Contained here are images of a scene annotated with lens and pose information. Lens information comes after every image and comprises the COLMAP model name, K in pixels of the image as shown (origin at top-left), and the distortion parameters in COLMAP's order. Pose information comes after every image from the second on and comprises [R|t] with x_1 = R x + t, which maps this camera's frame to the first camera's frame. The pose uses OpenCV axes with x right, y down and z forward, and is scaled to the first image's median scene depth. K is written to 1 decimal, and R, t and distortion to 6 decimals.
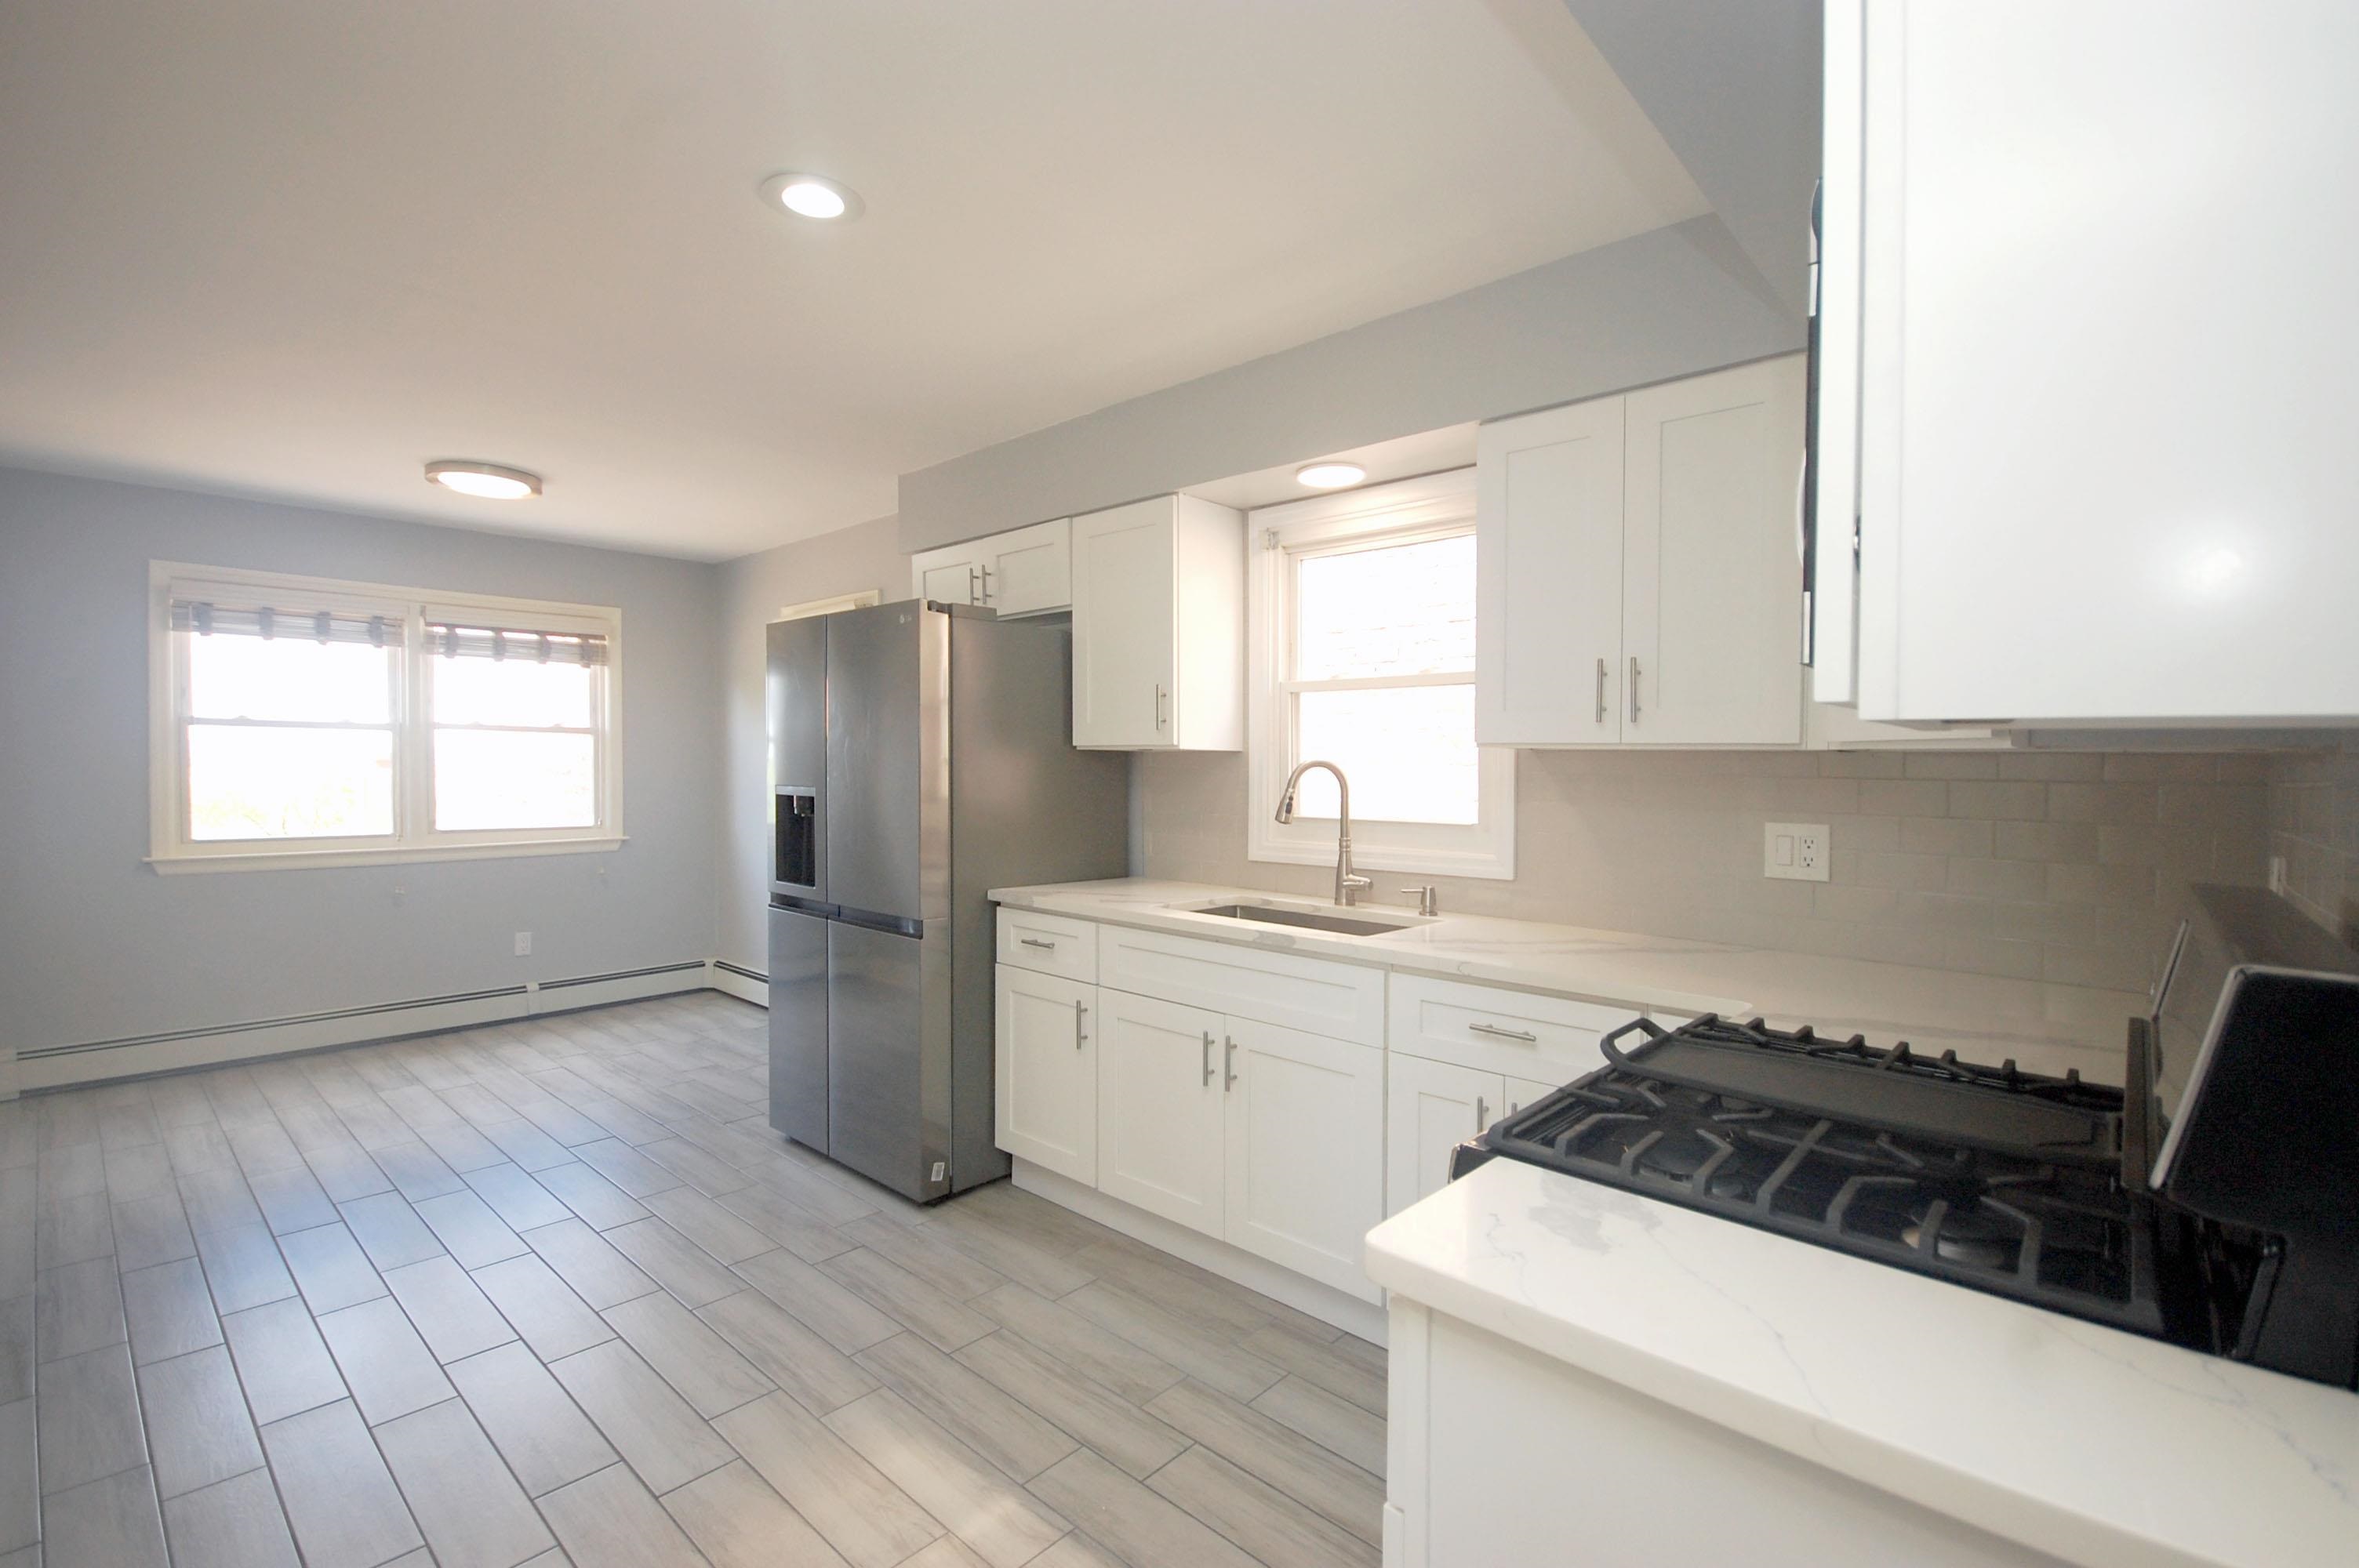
lens RADIAL K [[1019.9, 0, 1079.8], [0, 1019.9, 772.2], [0, 0, 1]] dist [-0.000950, -0.000128]
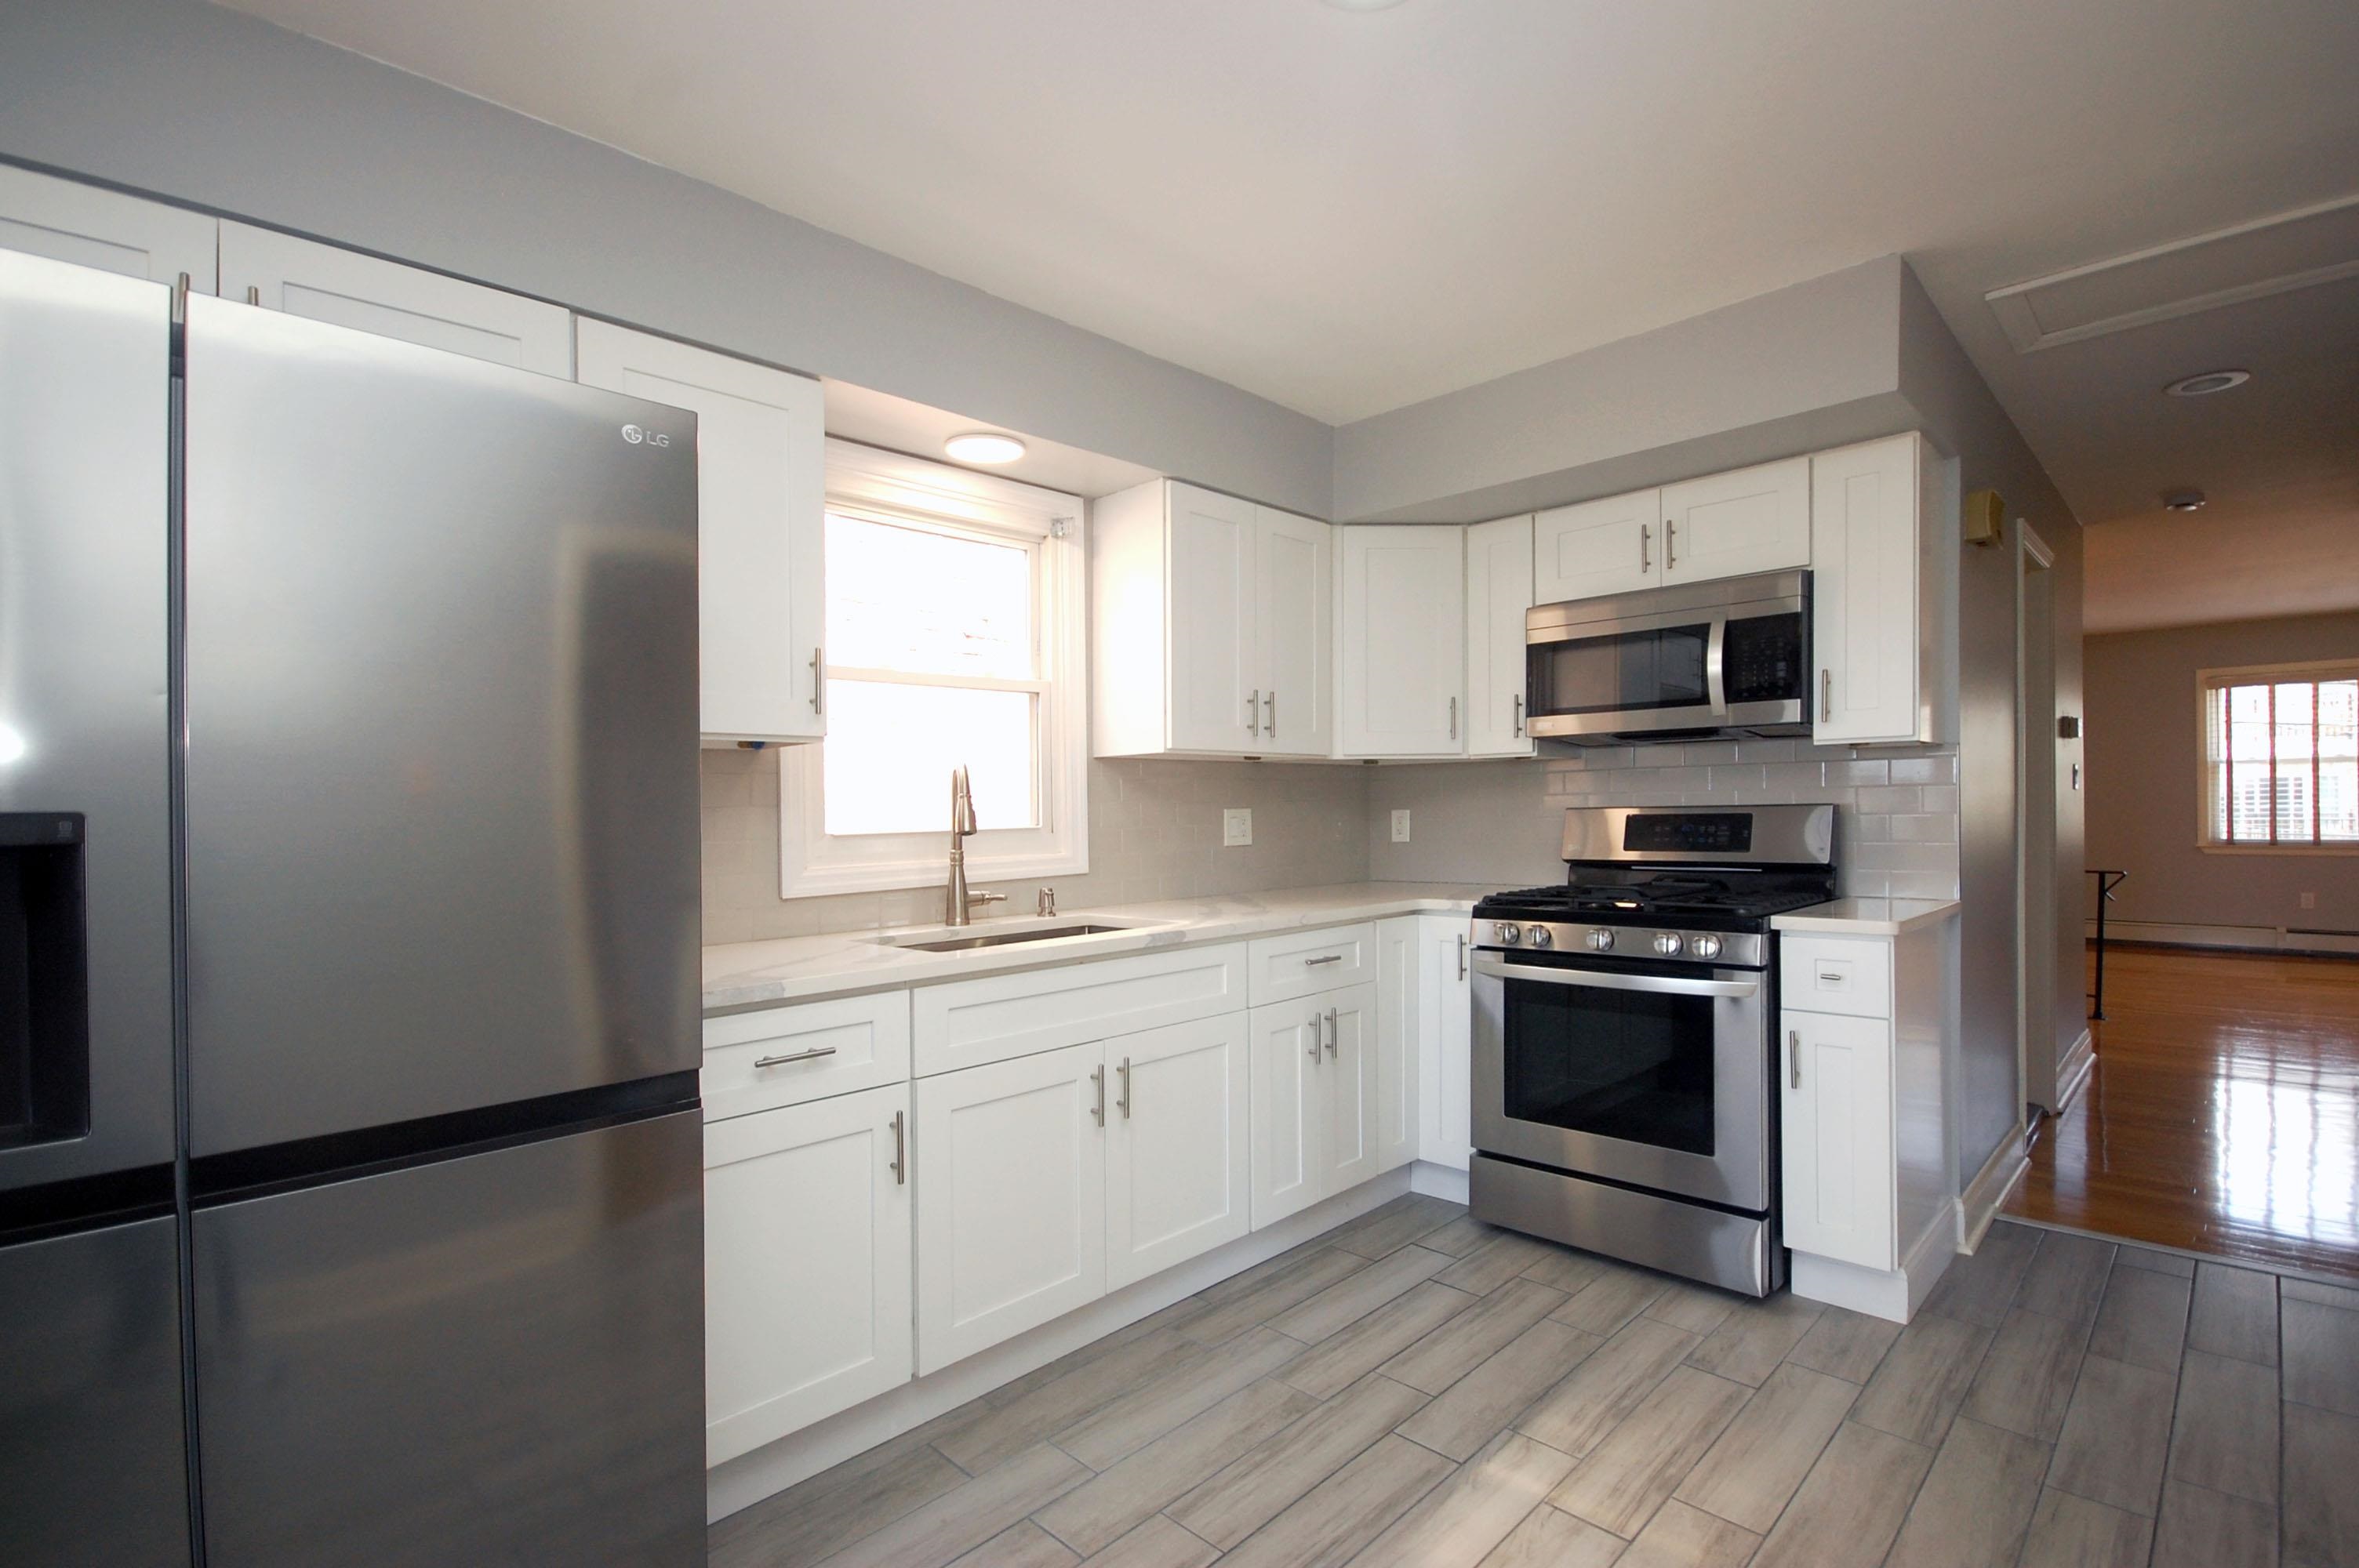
lens RADIAL K [[970.0, 0, 1382.9], [0, 970.0, 789.3], [0, 0, 1]] dist [-0.002995, -0.000313]
pose [[-0.034981, -0.002075, 0.999386, -0.646499], [0.024272, 0.999701, 0.002925, 0.018362], [-0.999093, 0.024360, -0.034920, 0.701886]]
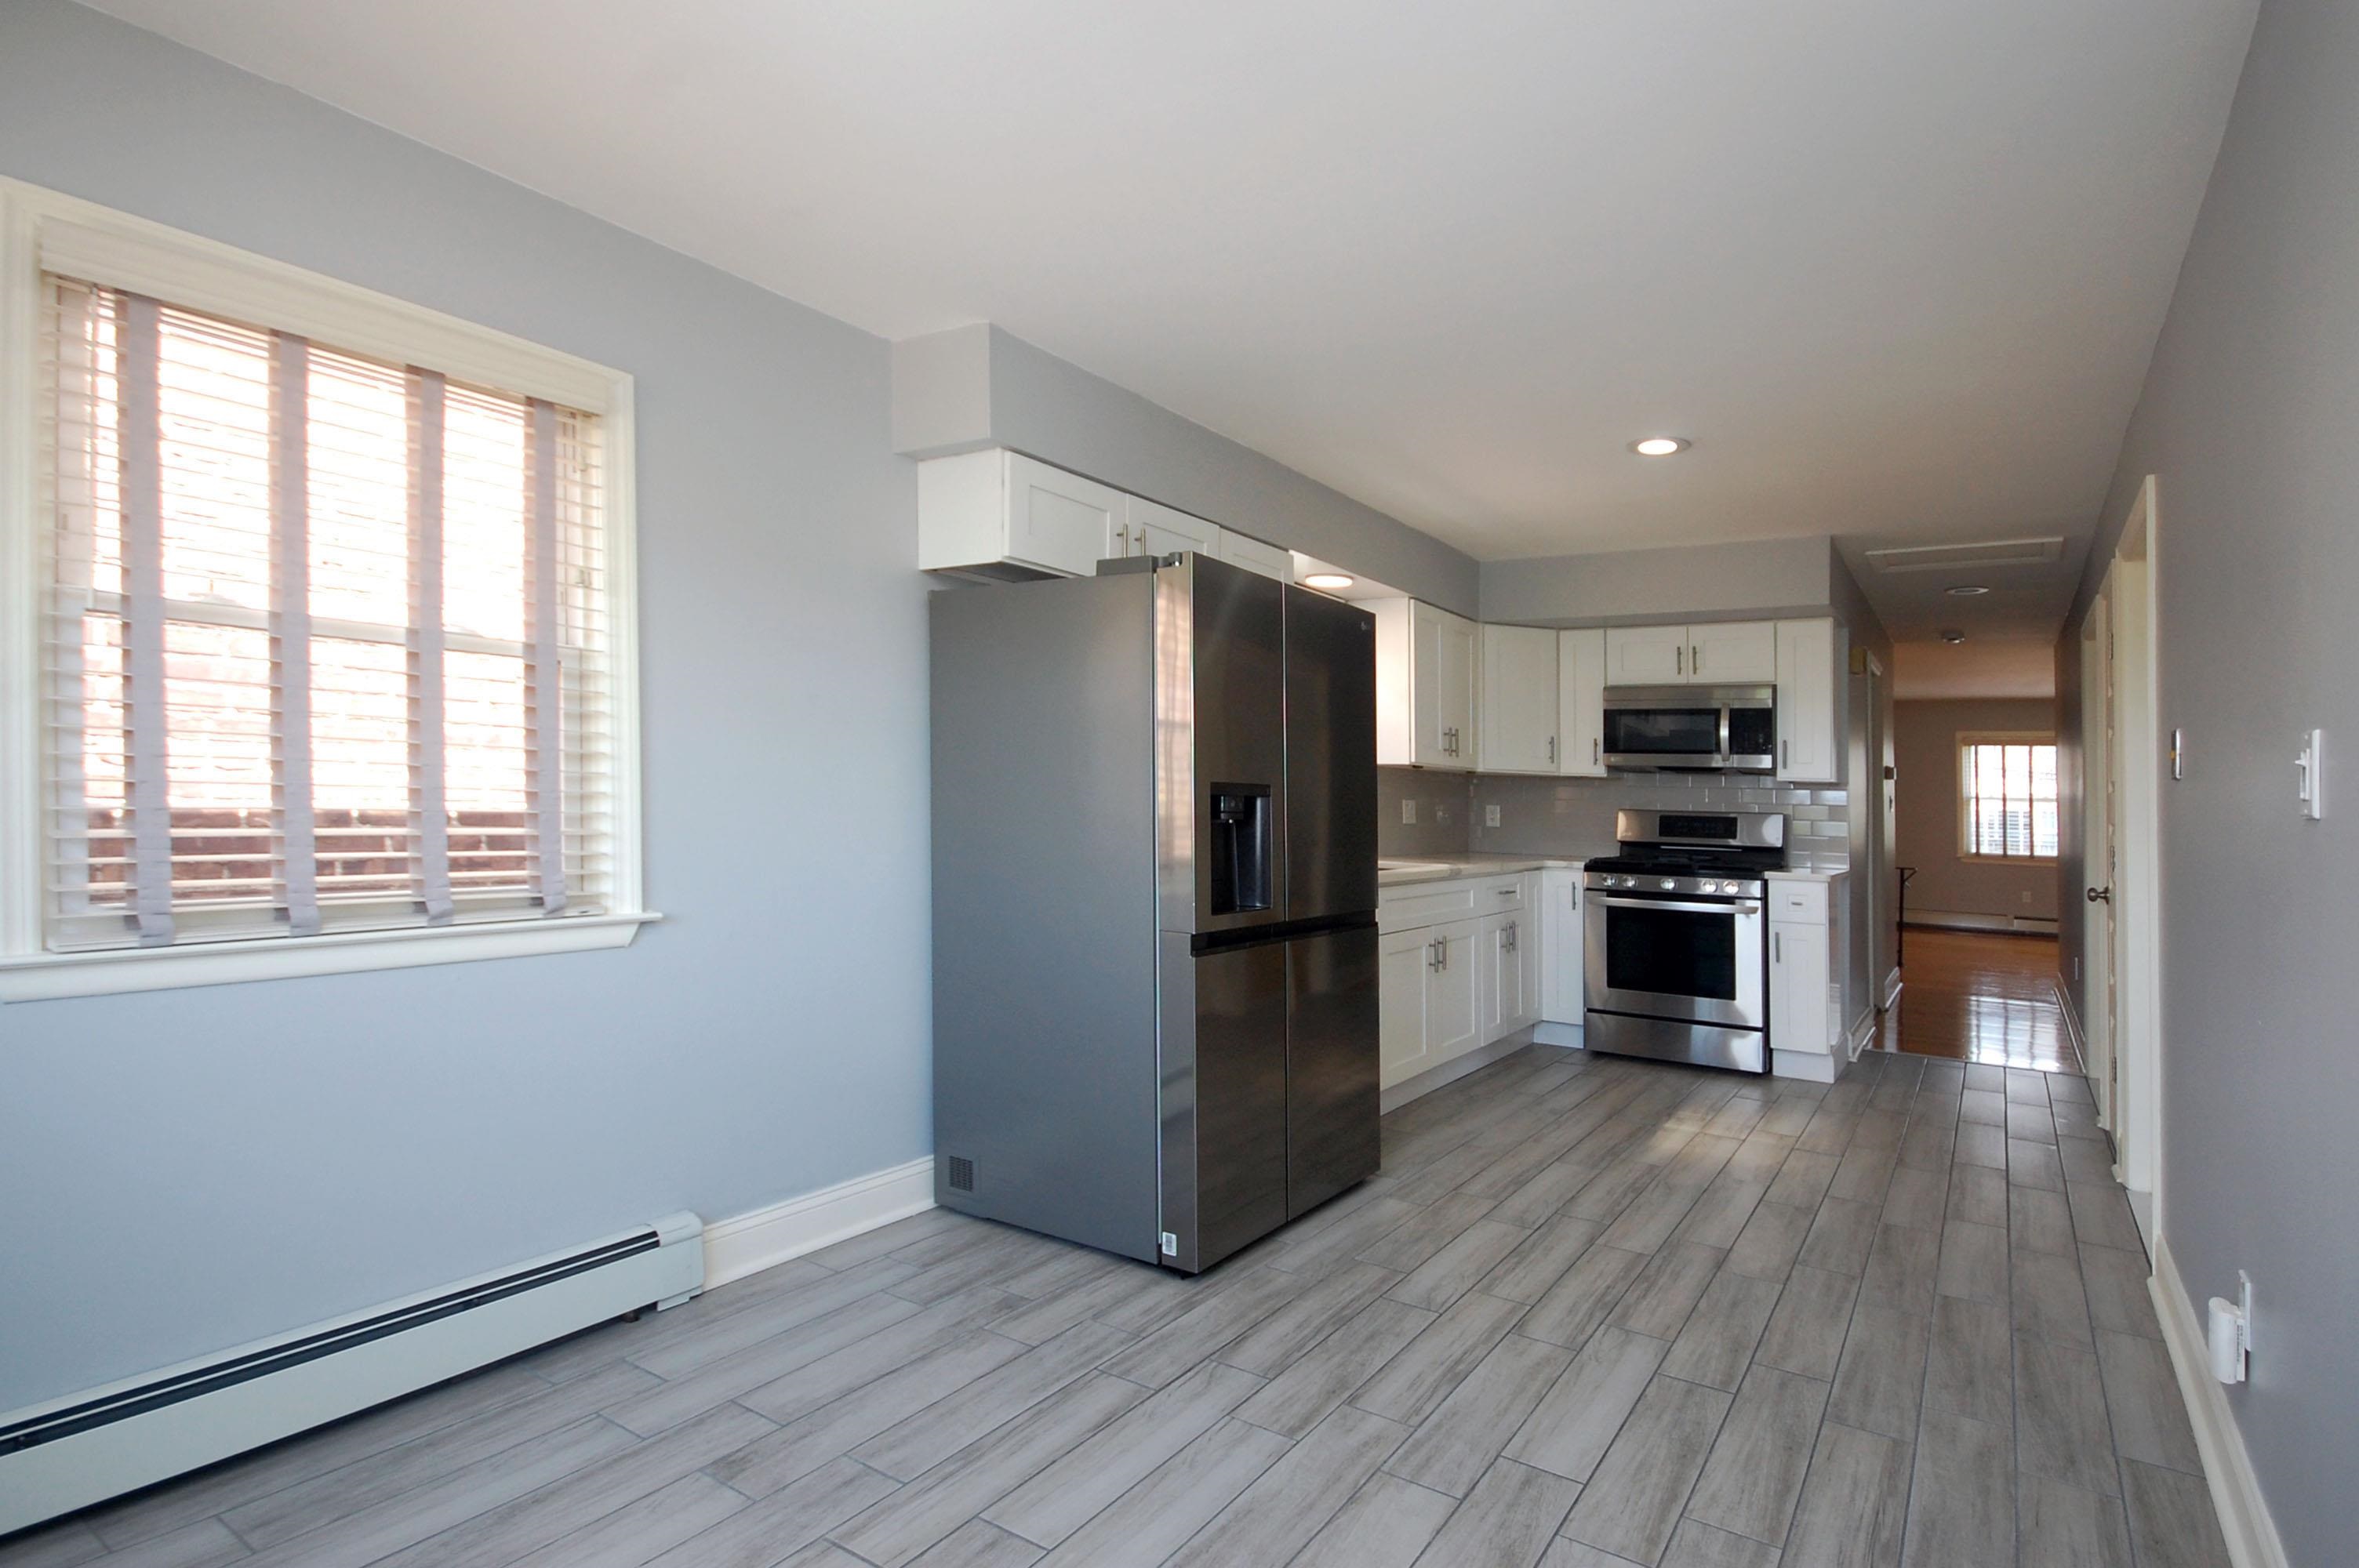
lens RADIAL K [[966.1, 0, 1372.5], [0, 966.1, 712.8], [0, 0, 1]] dist [-0.000026, -0.000007]
pose [[-0.197070, 0.065166, 0.978221, -1.242030], [-0.026287, 0.997078, -0.071718, 0.009850], [-0.980037, -0.039848, -0.194781, 1.273006]]
